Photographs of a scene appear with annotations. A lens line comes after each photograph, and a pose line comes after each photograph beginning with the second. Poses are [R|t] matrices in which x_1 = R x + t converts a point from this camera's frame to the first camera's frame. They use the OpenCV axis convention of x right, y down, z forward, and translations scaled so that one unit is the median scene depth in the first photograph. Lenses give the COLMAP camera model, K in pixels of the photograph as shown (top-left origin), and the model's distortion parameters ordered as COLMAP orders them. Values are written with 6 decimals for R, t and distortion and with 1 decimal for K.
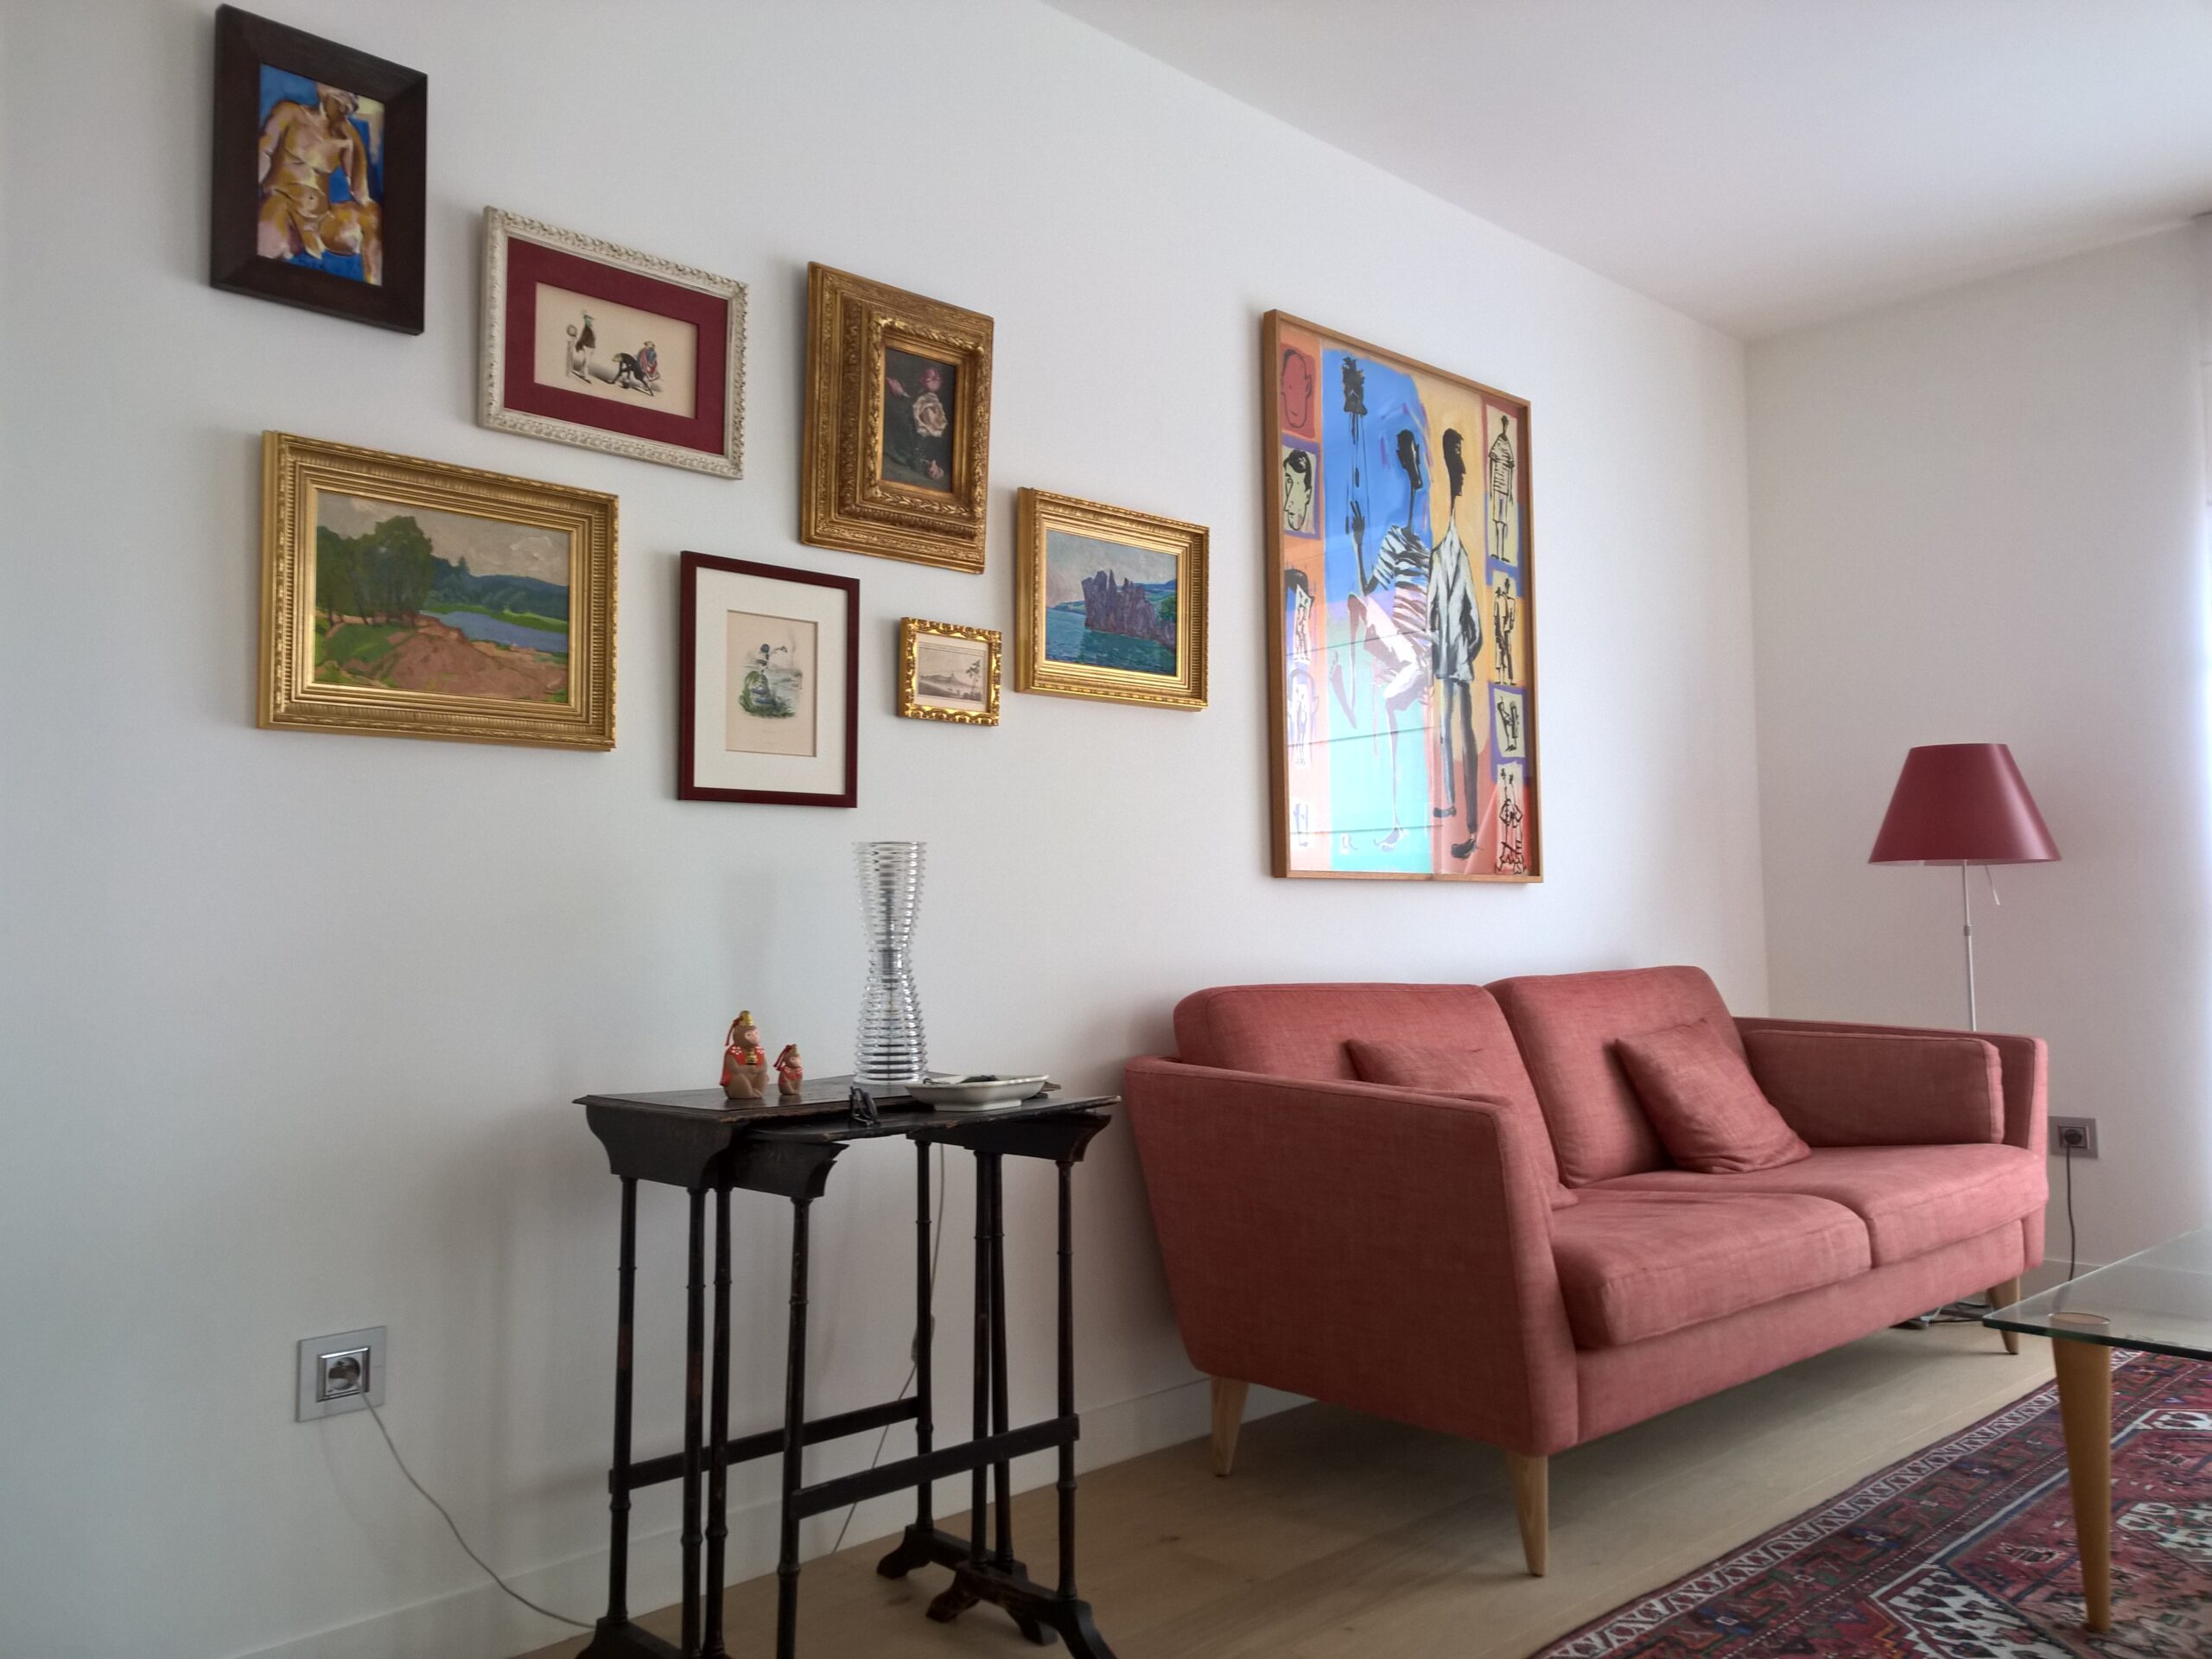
lens RADIAL K [[1742.2, 0, 1052.4], [0, 1742.2, 812.6], [0, 0, 1]] dist [0.105324, -0.053741]
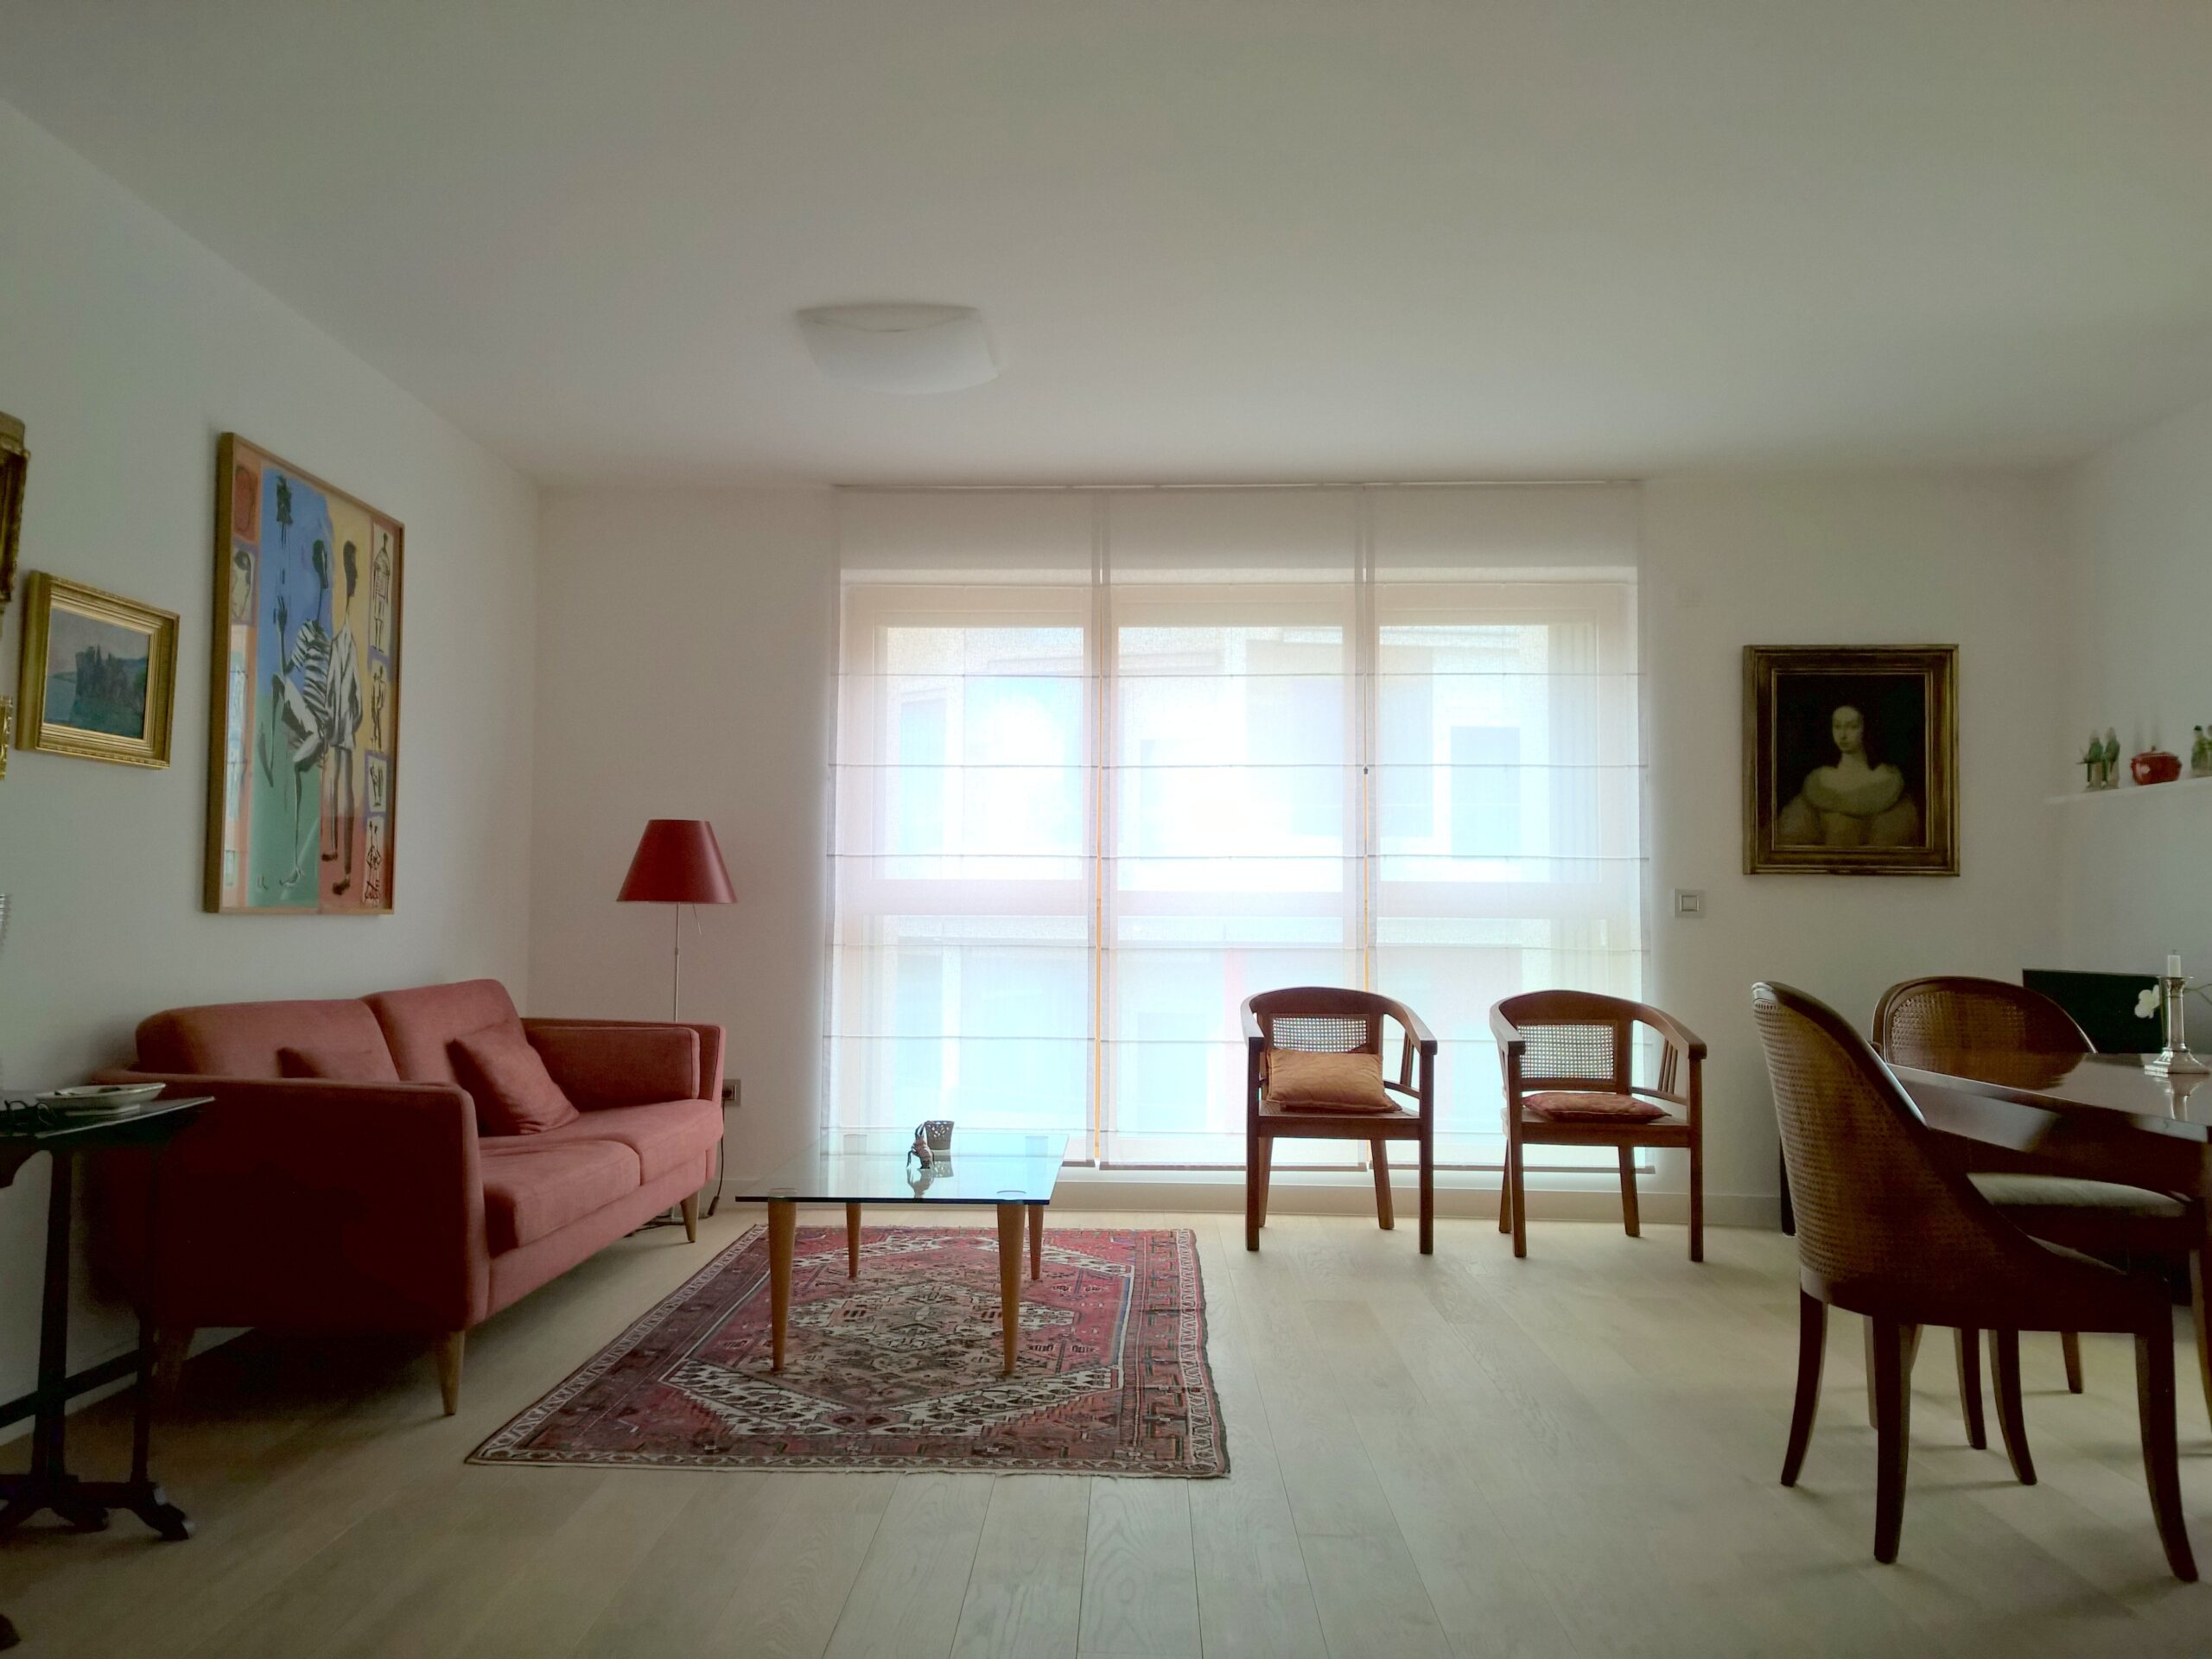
lens RADIAL K [[1742.2, 0, 1052.4], [0, 1742.2, 812.6], [0, 0, 1]] dist [0.105324, -0.053741]
pose [[0.727777, 0.060672, 0.683125, -0.263792], [-0.062329, 0.997808, -0.022218, -0.036415], [-0.682975, -0.026409, 0.729964, -0.248651]]
